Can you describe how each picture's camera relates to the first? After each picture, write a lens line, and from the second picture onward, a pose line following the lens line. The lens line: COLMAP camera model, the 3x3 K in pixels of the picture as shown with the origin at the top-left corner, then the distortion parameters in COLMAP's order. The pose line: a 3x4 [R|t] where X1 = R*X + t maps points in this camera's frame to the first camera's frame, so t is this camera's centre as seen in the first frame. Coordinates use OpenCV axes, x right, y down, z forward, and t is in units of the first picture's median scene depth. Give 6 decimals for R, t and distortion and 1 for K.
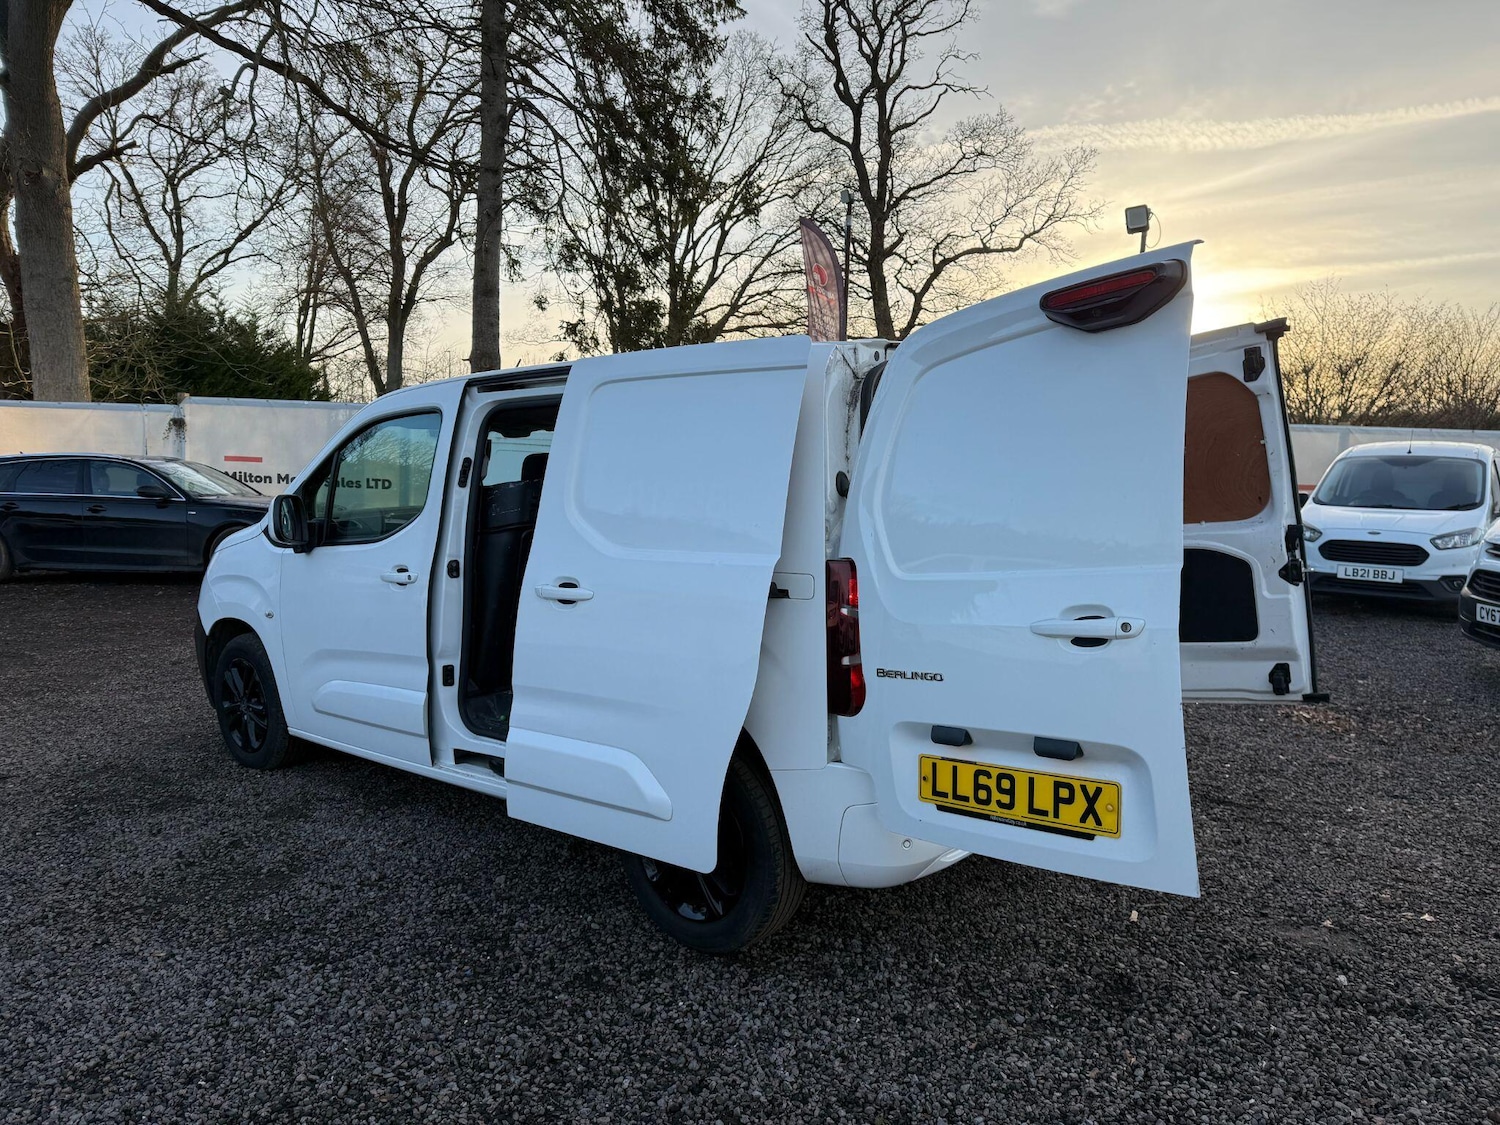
lens RADIAL K [[1032.1, 0, 750.0], [0, 1032.1, 562.5], [0, 0, 1]] dist [0.096698, -0.122796]
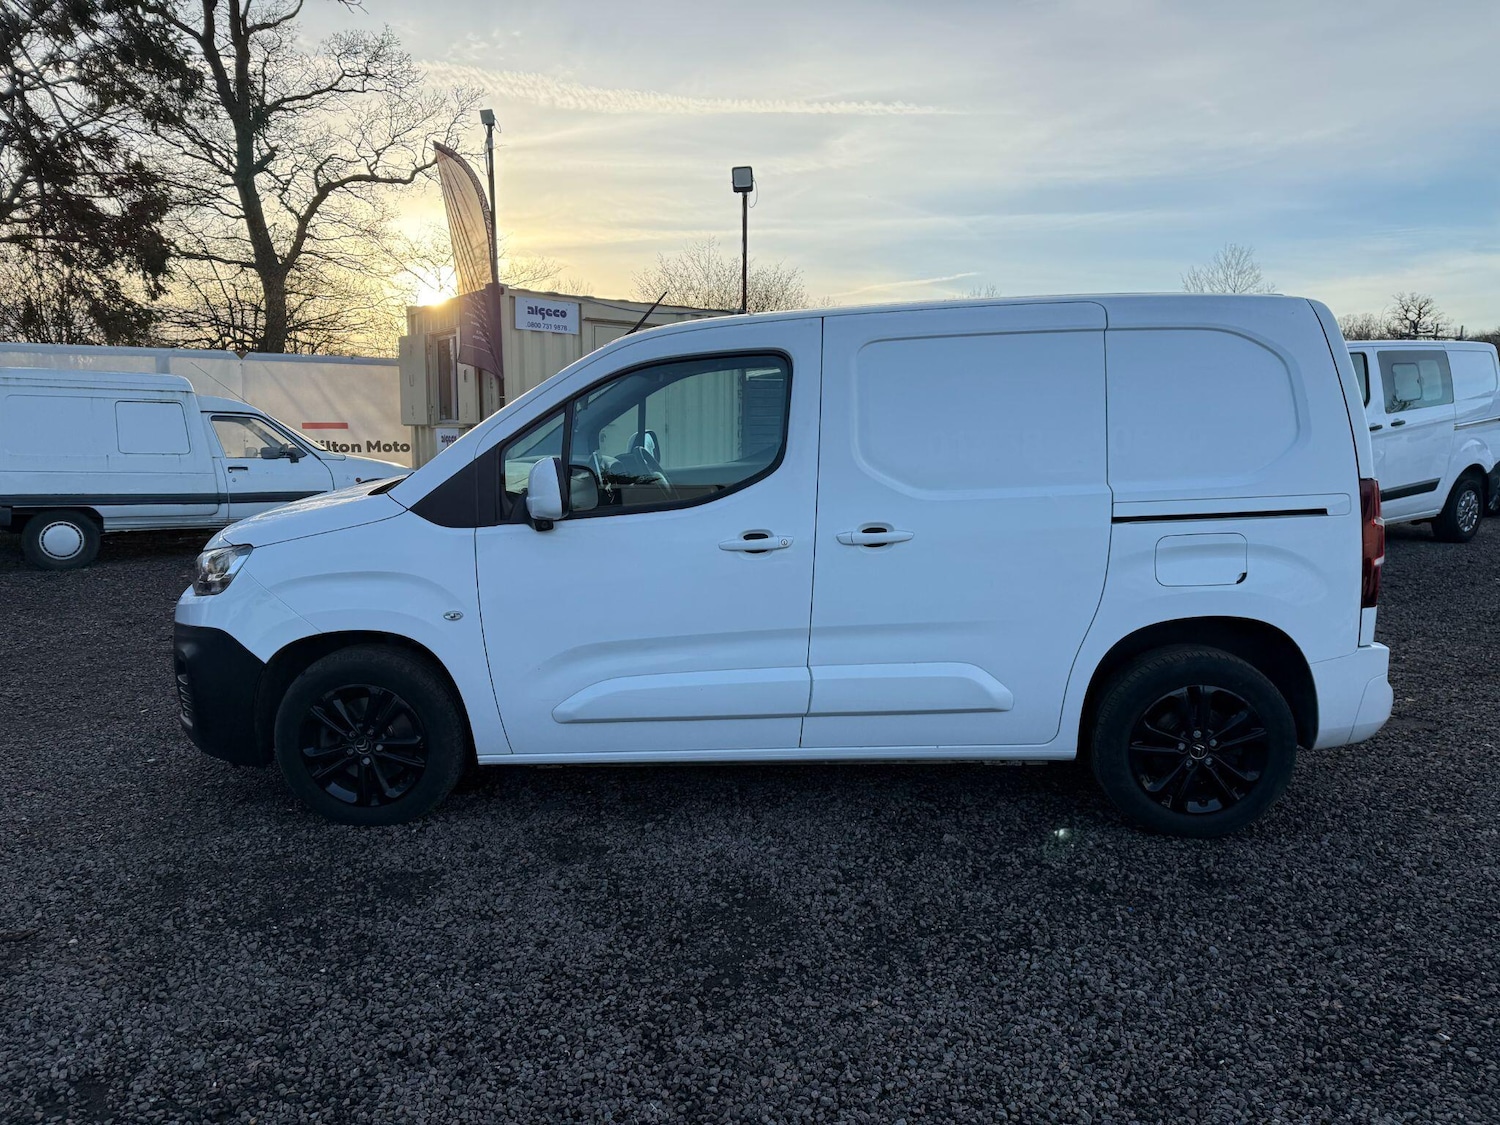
lens RADIAL K [[1040.5, 0, 745.2], [0, 1040.5, 555.6], [0, 0, 1]] dist [0.007015, -0.009509]
pose [[0.799697, -0.097053, 0.592508, -0.099949], [0.067718, 0.995132, 0.071606, -0.004185], [-0.596573, -0.017139, 0.802376, 0.036760]]
